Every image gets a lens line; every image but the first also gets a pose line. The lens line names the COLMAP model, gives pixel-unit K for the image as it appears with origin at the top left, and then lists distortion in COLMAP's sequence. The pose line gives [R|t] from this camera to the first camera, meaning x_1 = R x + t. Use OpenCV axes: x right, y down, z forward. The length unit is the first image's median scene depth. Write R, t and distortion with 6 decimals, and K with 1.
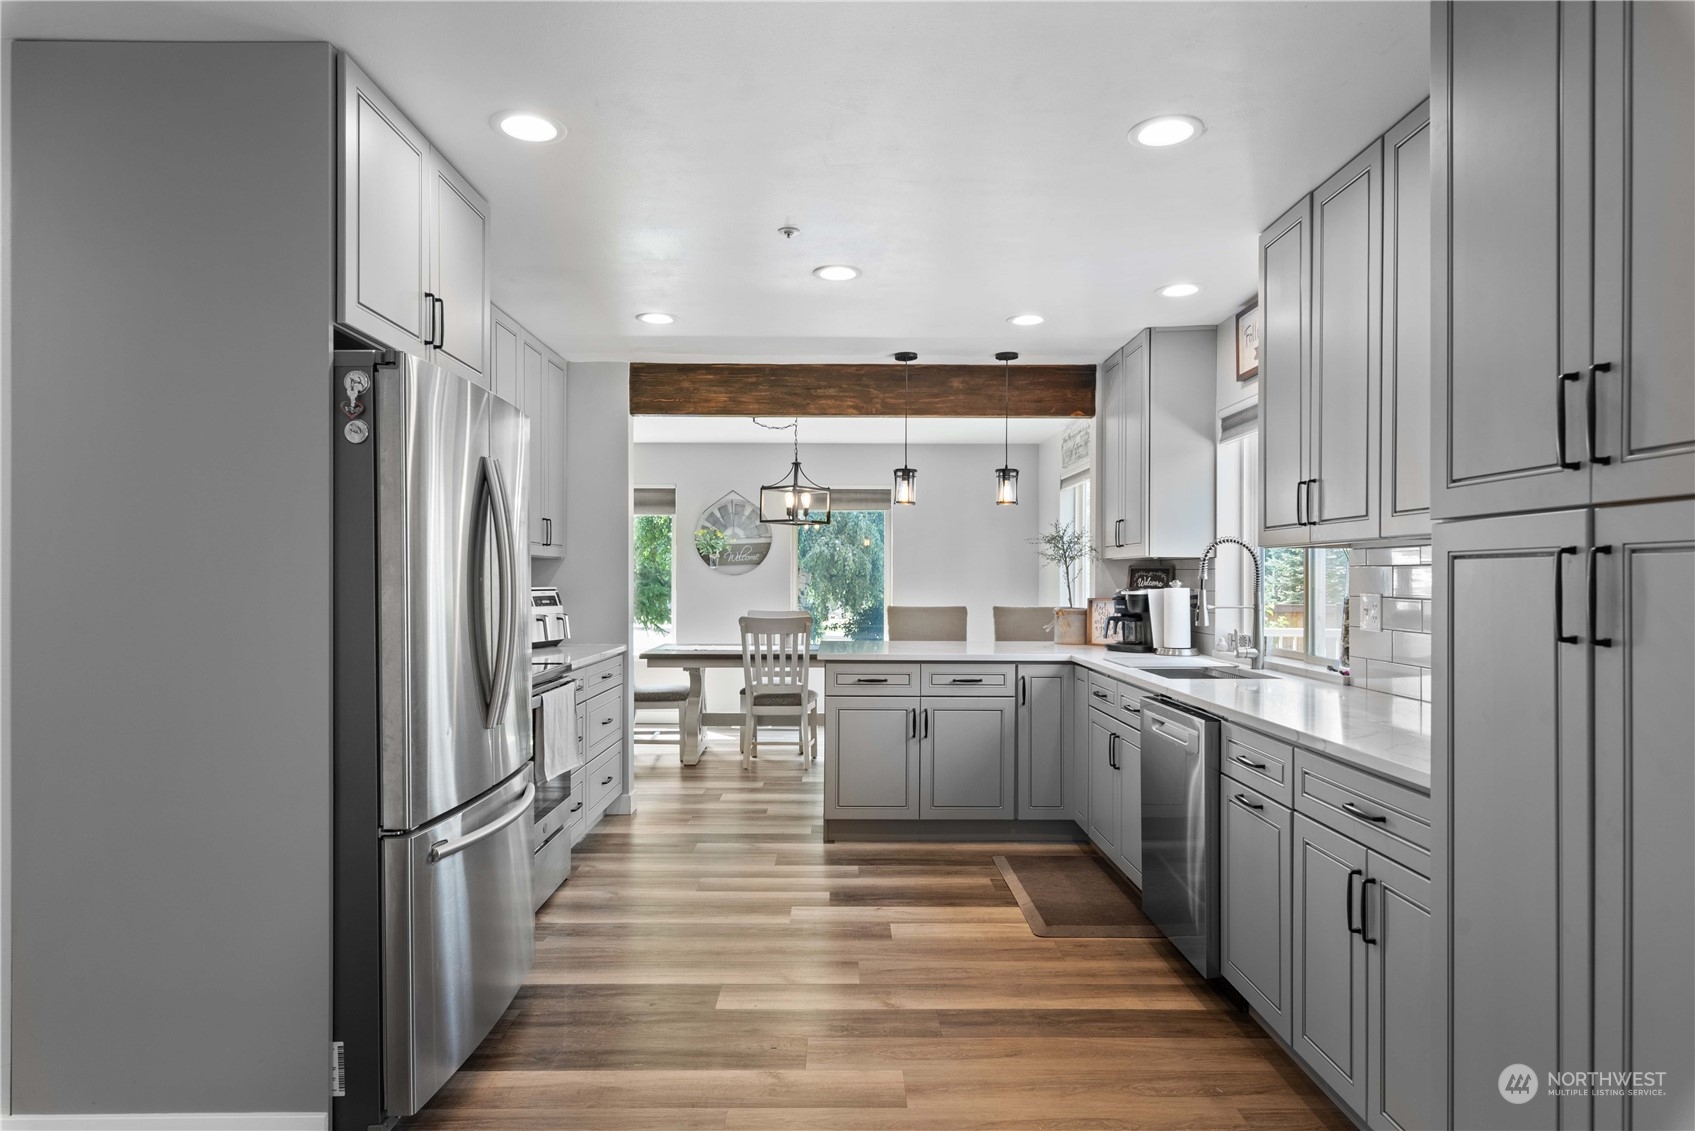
lens RADIAL K [[985.3, 0, 849.5], [0, 985.3, 571.4], [0, 0, 1]] dist [-0.001650, -0.000694]
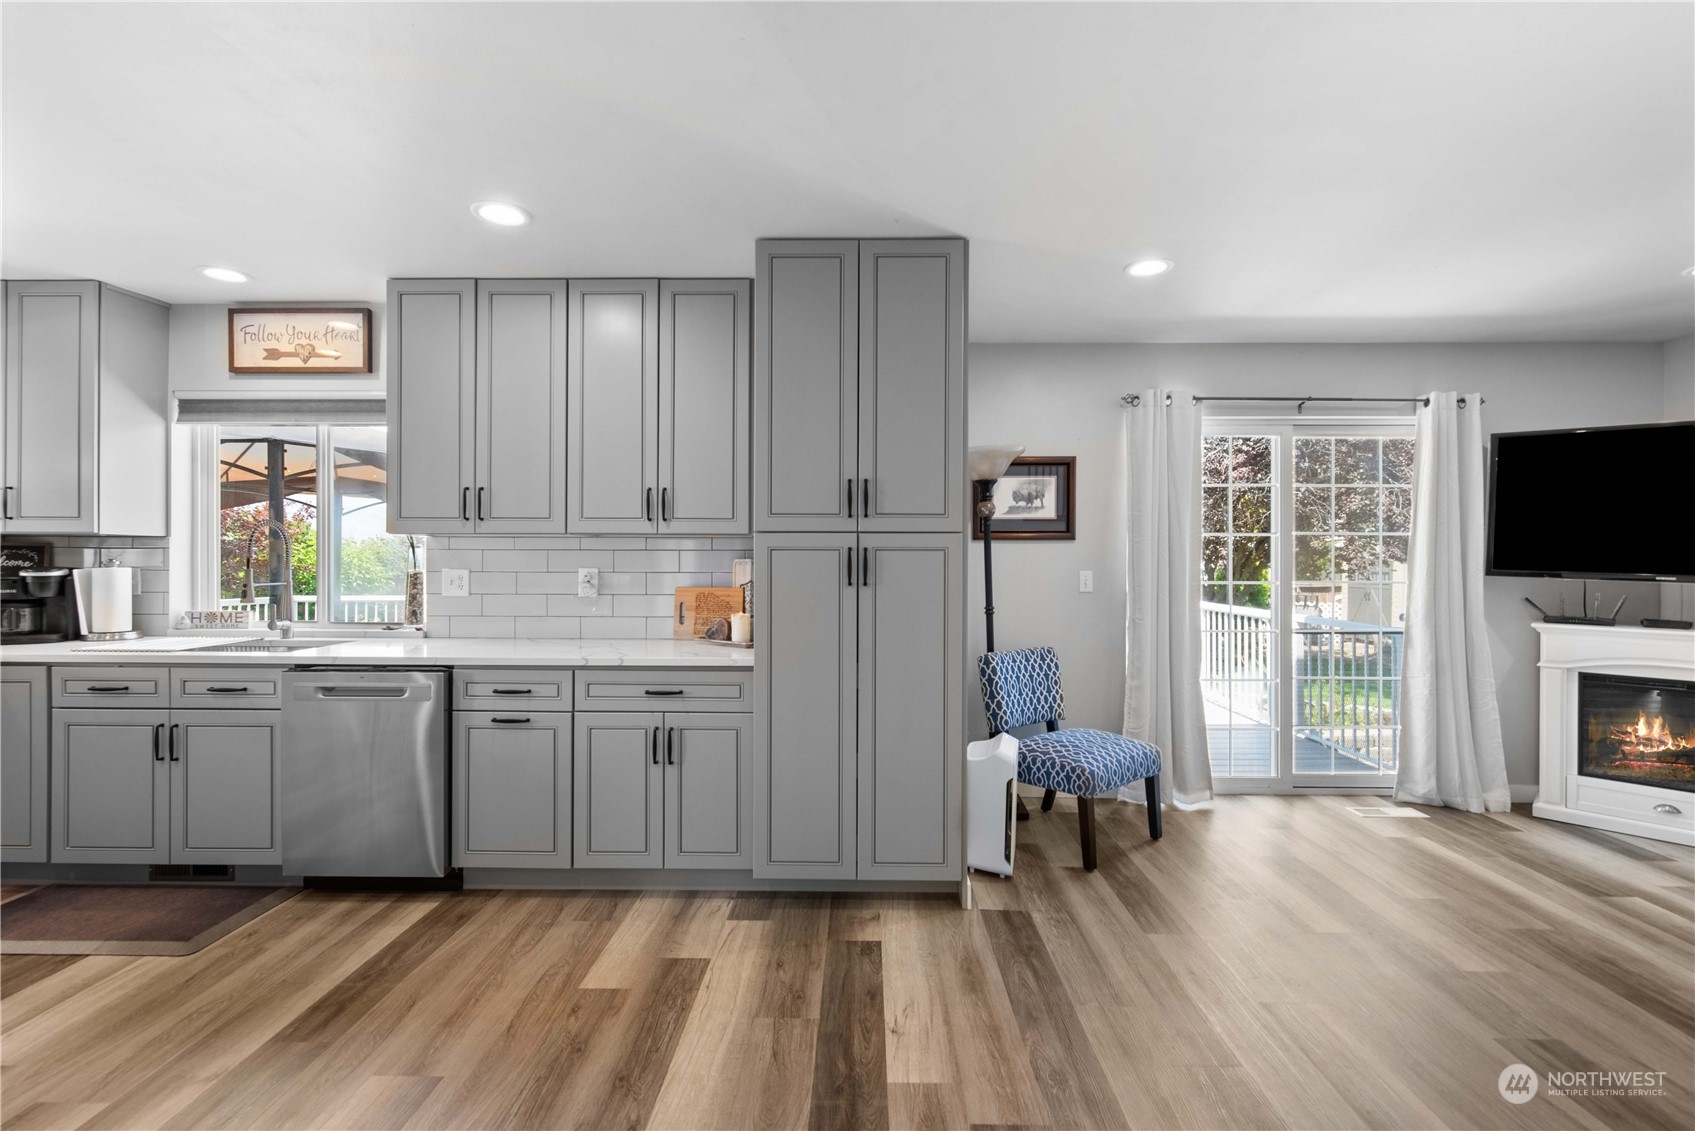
lens RADIAL K [[745.8, 0, 853.3], [0, 745.8, 557.4], [0, 0, 1]] dist [0.002427, 0.000145]
pose [[0.024462, -0.000633, 0.999701, -0.333857], [-0.009959, 0.999950, 0.000877, -0.000335], [-0.999651, -0.009977, 0.024455, 0.264203]]
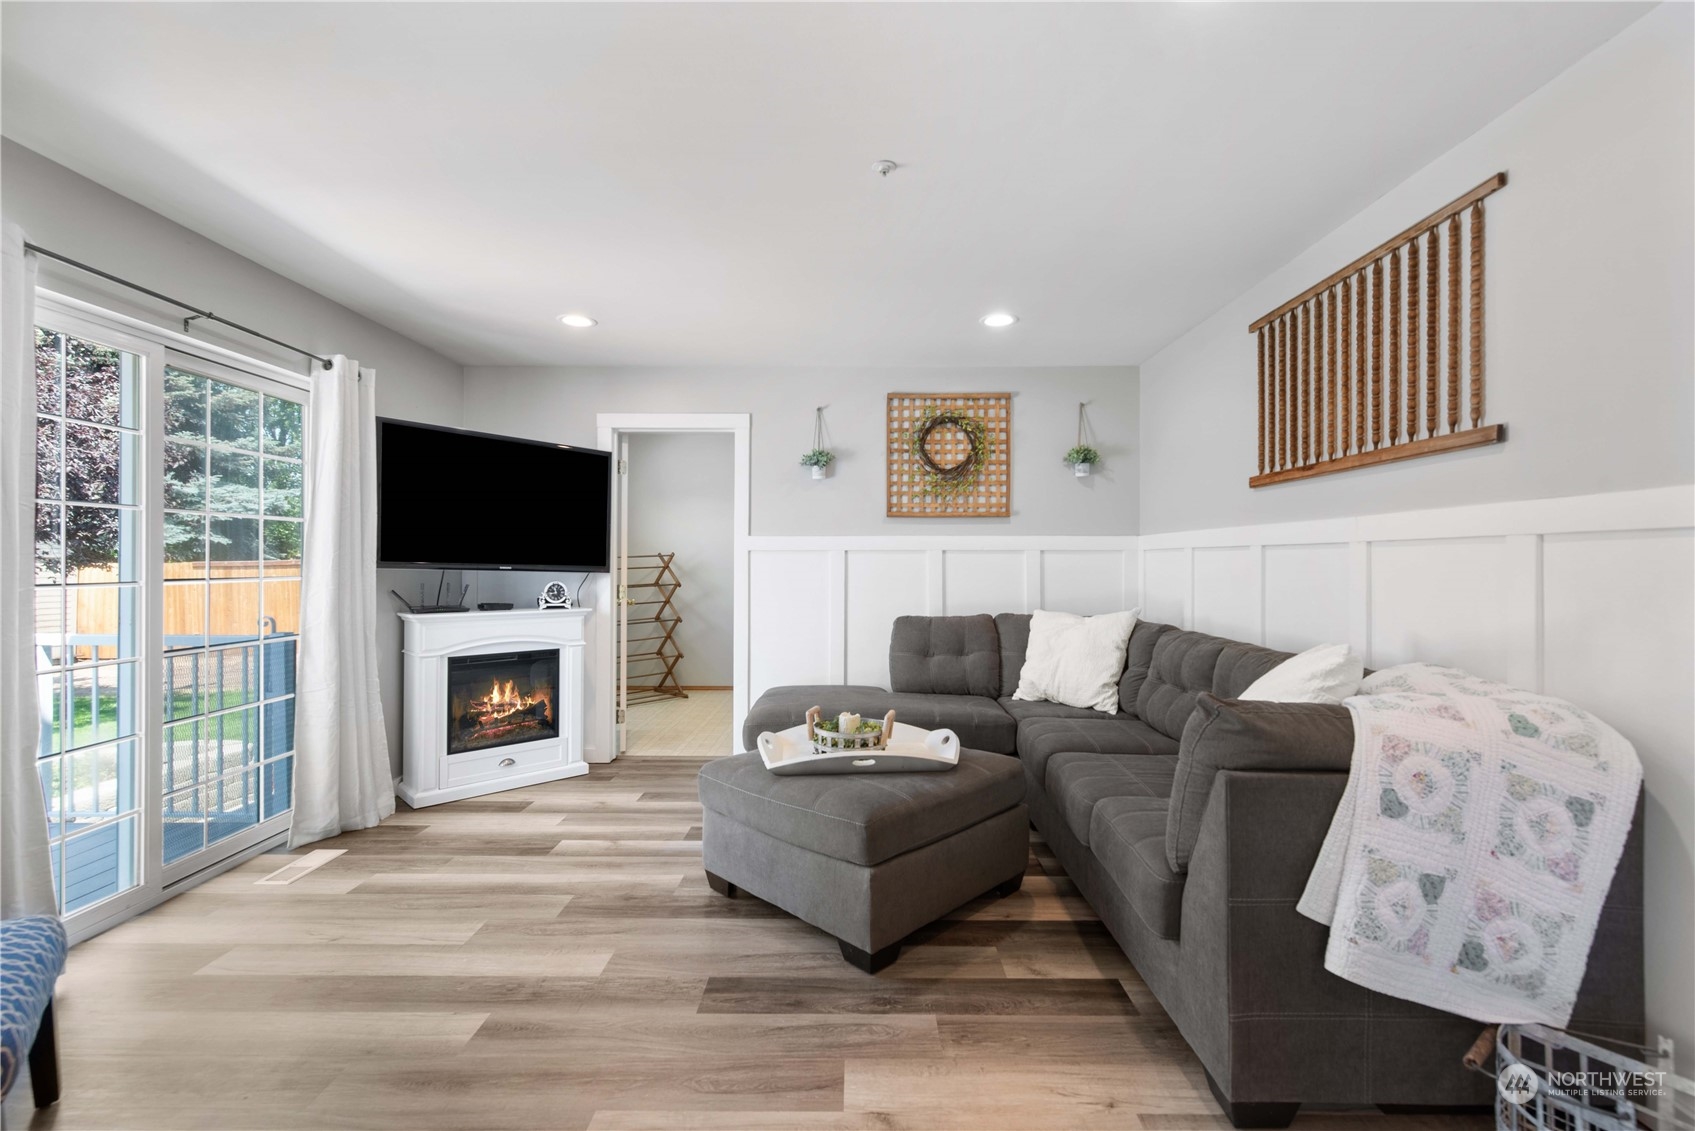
lens RADIAL K [[745.8, 0, 853.3], [0, 745.8, 557.4], [0, 0, 1]] dist [0.002427, 0.000145]
pose [[-0.999887, -0.003112, 0.014692, -0.013868], [-0.003291, 0.999920, -0.012205, 0.010065], [-0.014653, -0.012252, -0.999818, 0.339351]]
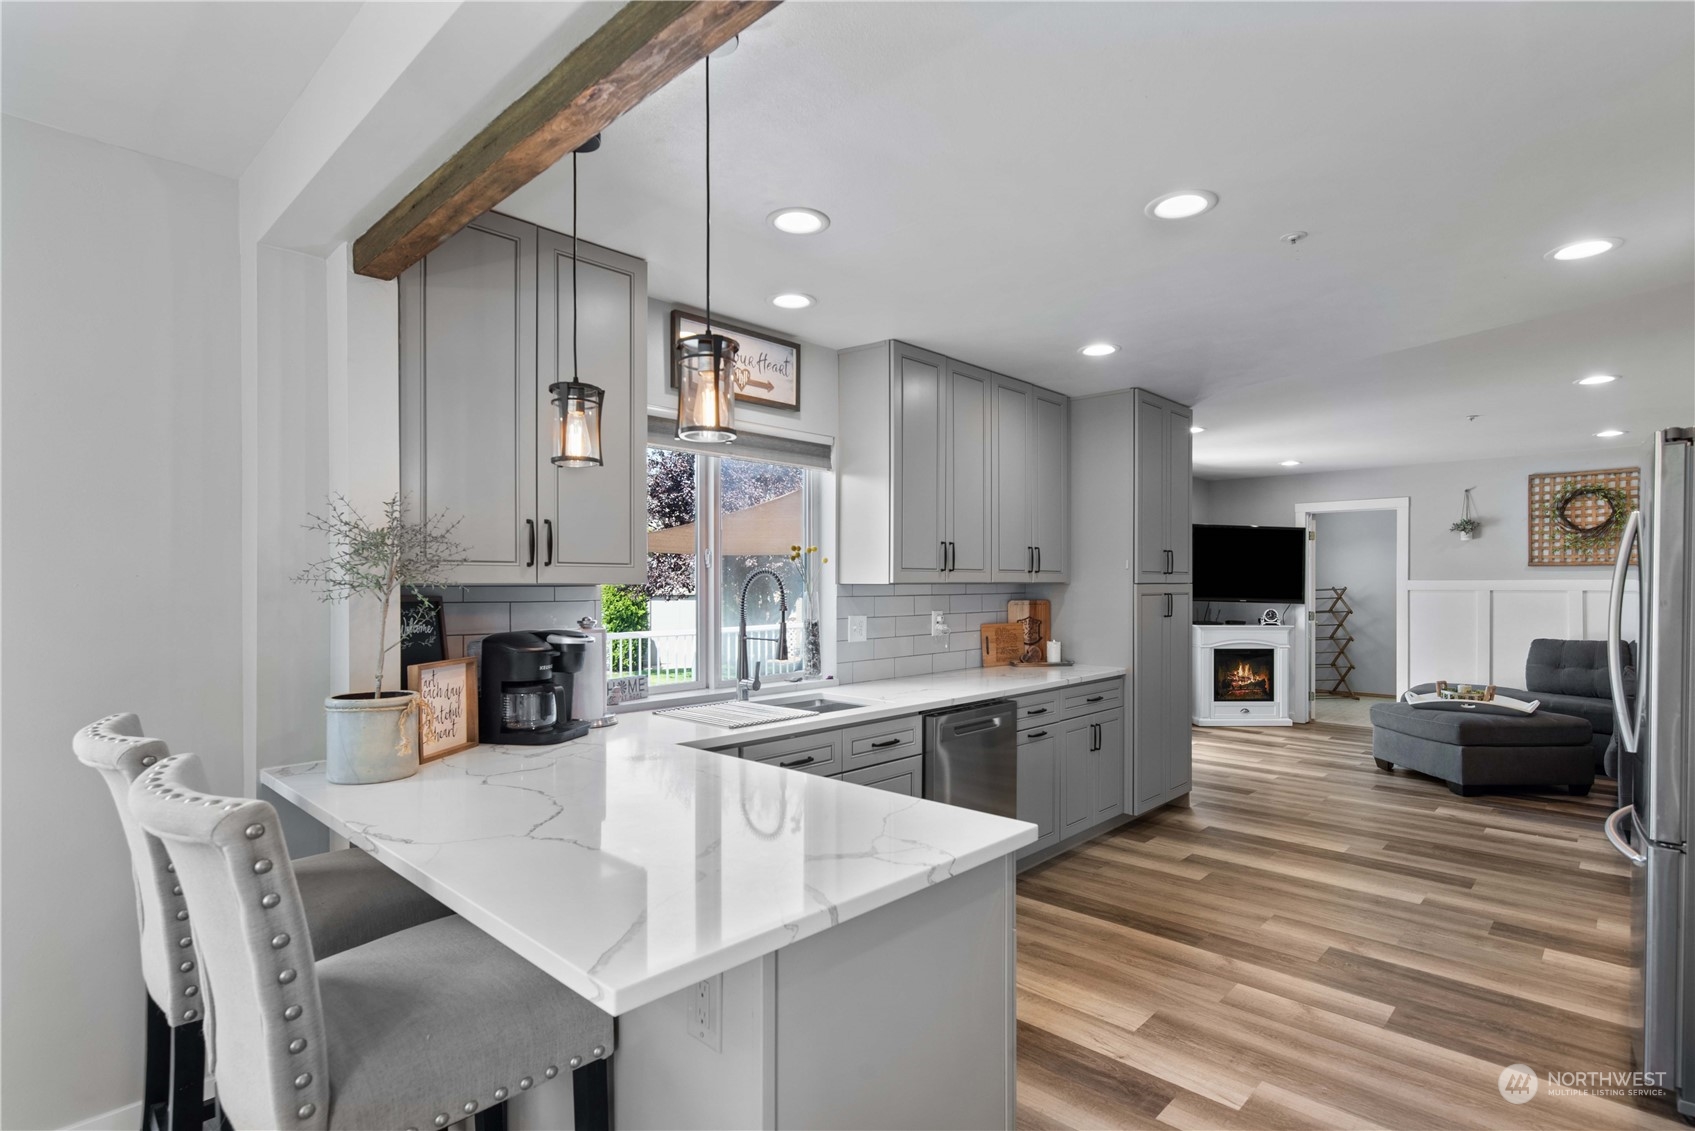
lens RADIAL K [[837.1, 0, 853.5], [0, 837.1, 584.0], [0, 0, 1]] dist [0.001208, 0.000697]
pose [[-0.719485, -0.002467, 0.694504, -0.202249], [-0.004564, 0.999989, -0.001176, -0.014046], [-0.694493, -0.004016, -0.719488, 1.211993]]
